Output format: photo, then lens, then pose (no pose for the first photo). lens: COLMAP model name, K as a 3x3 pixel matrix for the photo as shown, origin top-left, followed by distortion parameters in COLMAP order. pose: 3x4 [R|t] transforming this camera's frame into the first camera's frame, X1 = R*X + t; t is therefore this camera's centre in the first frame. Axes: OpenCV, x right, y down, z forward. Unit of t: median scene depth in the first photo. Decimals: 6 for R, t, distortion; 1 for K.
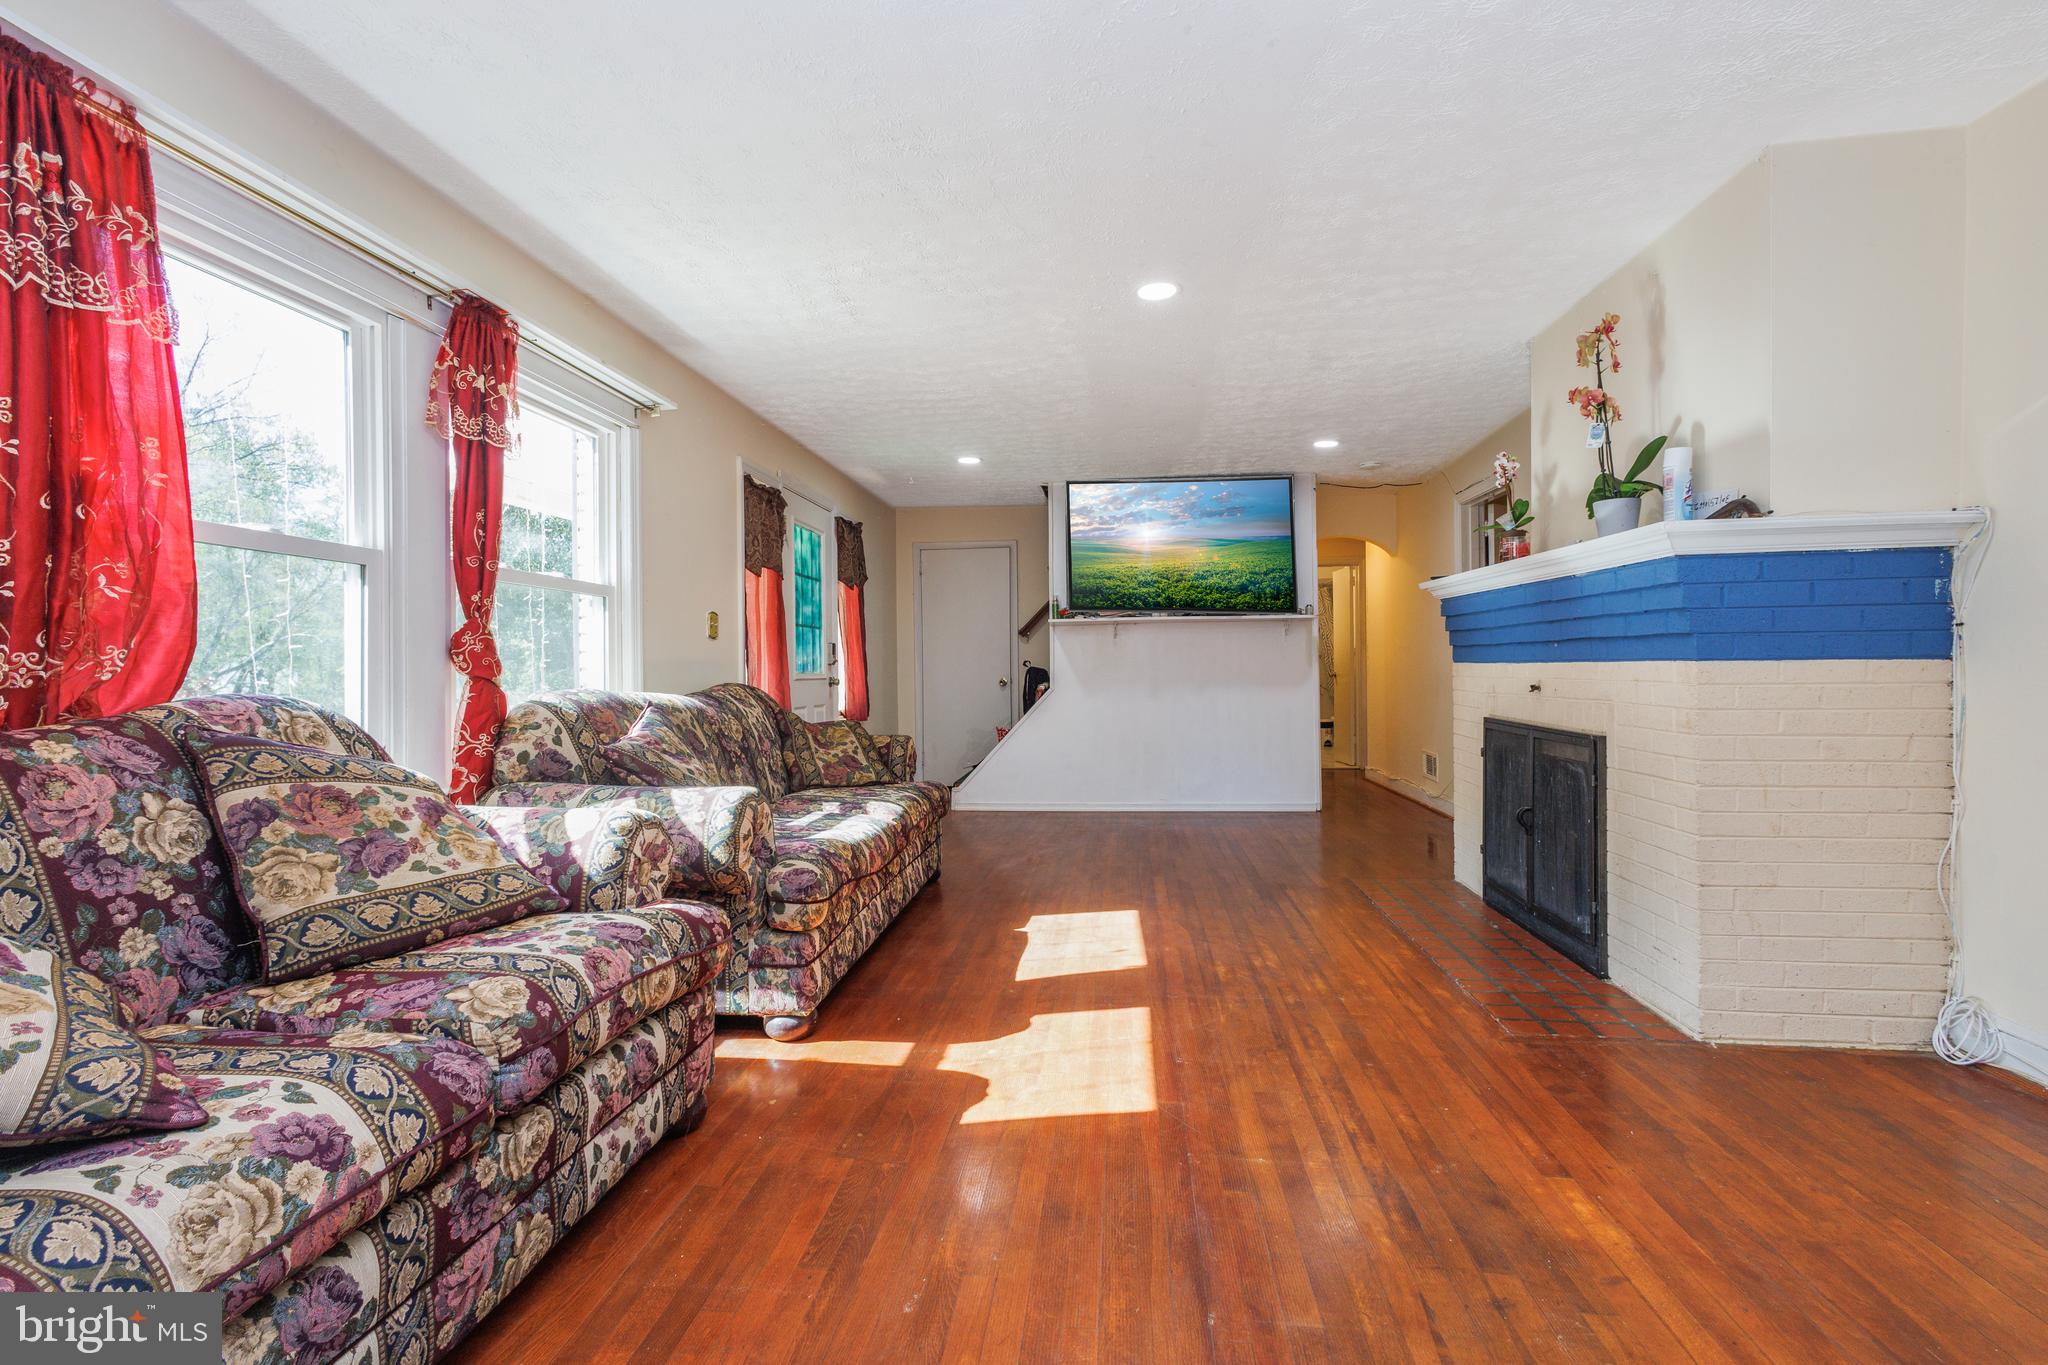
lens RADIAL K [[956.2, 0, 1015.2], [0, 956.2, 671.9], [0, 0, 1]] dist [0.004612, -0.000168]
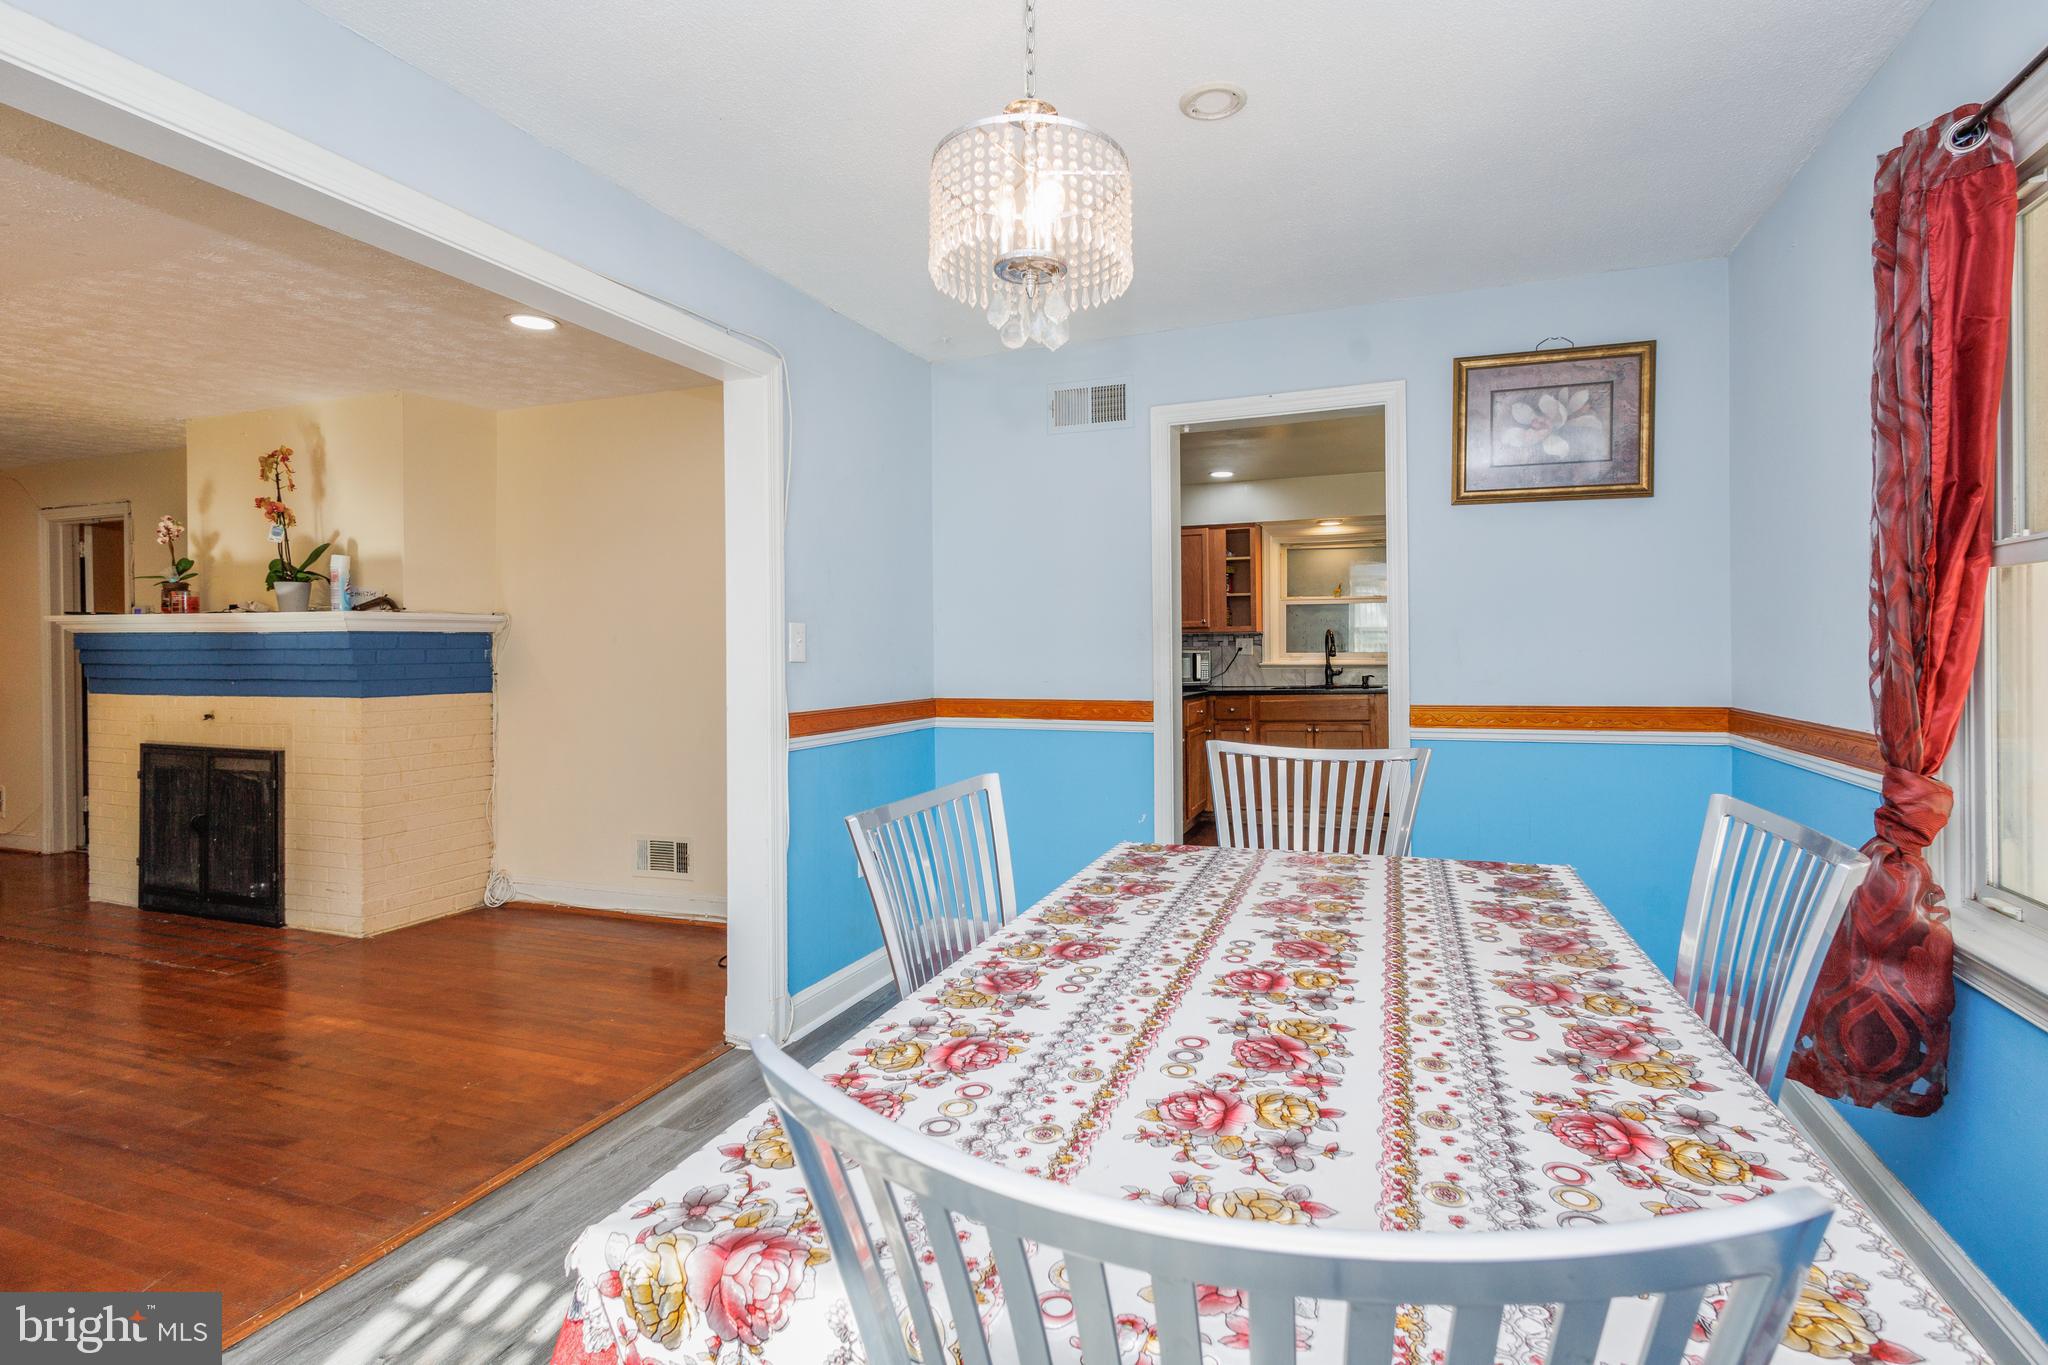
lens RADIAL K [[952.4, 0, 1079.2], [0, 952.4, 652.6], [0, 0, 1]] dist [0.001458, -0.000492]
pose [[0.219412, 0.006618, 0.975610, -0.485581], [0.009876, 0.999911, -0.009004, -0.051906], [-0.975582, 0.011611, 0.219327, -0.434572]]
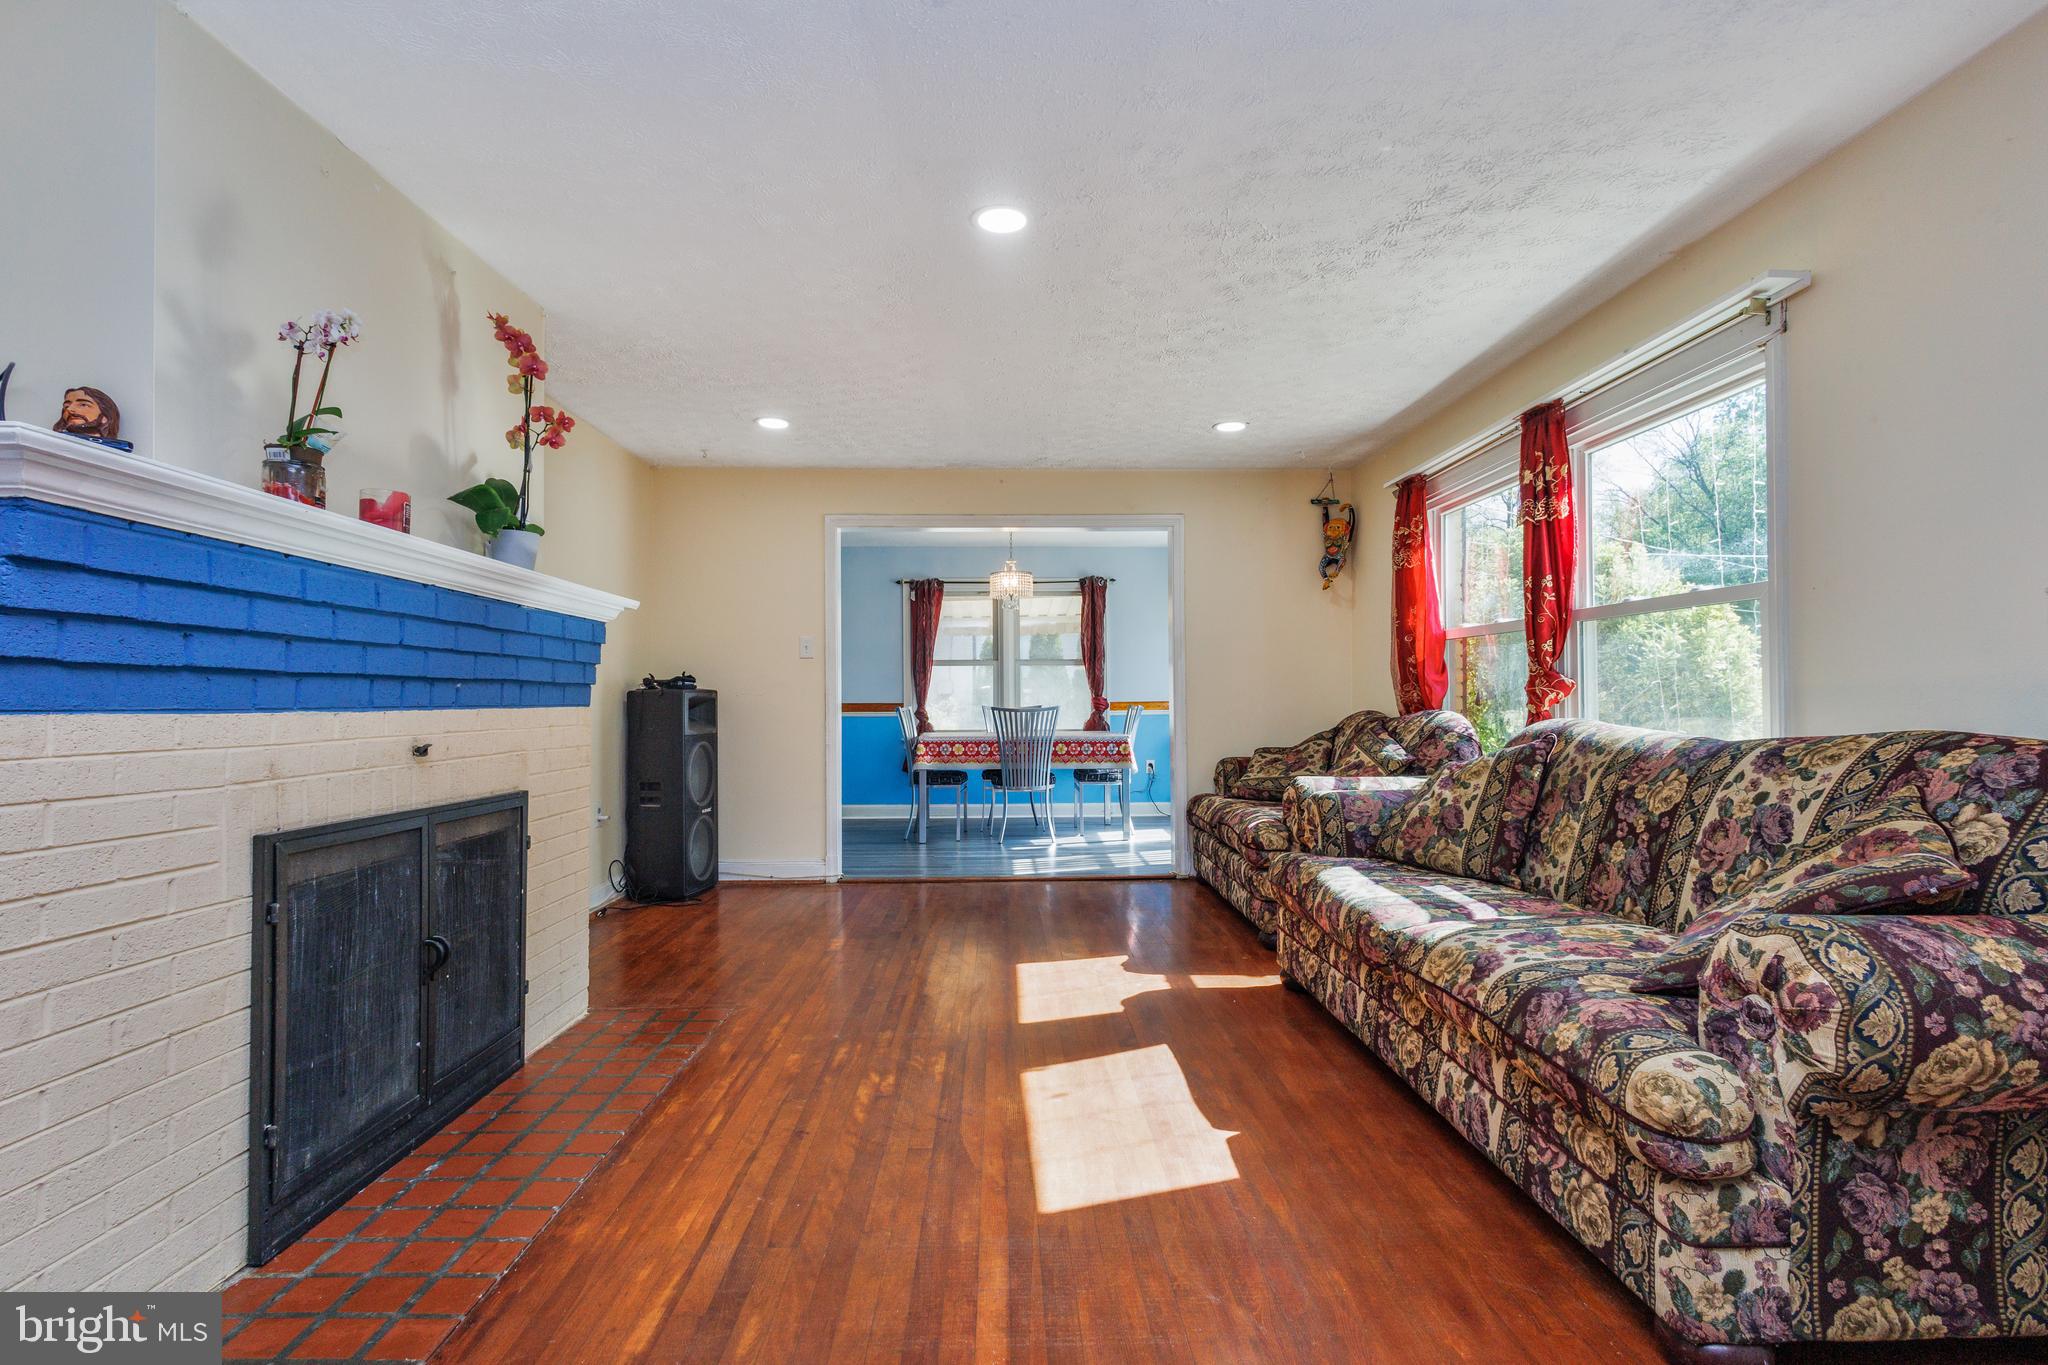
lens RADIAL K [[978.5, 0, 1013.4], [0, 978.5, 677.5], [0, 0, 1]] dist [0.003335, -0.000771]
pose [[-0.990929, 0.010786, -0.133955, 0.280119], [0.013422, 0.999733, -0.018795, -0.017060], [0.133716, -0.020422, -0.990809, 1.999009]]
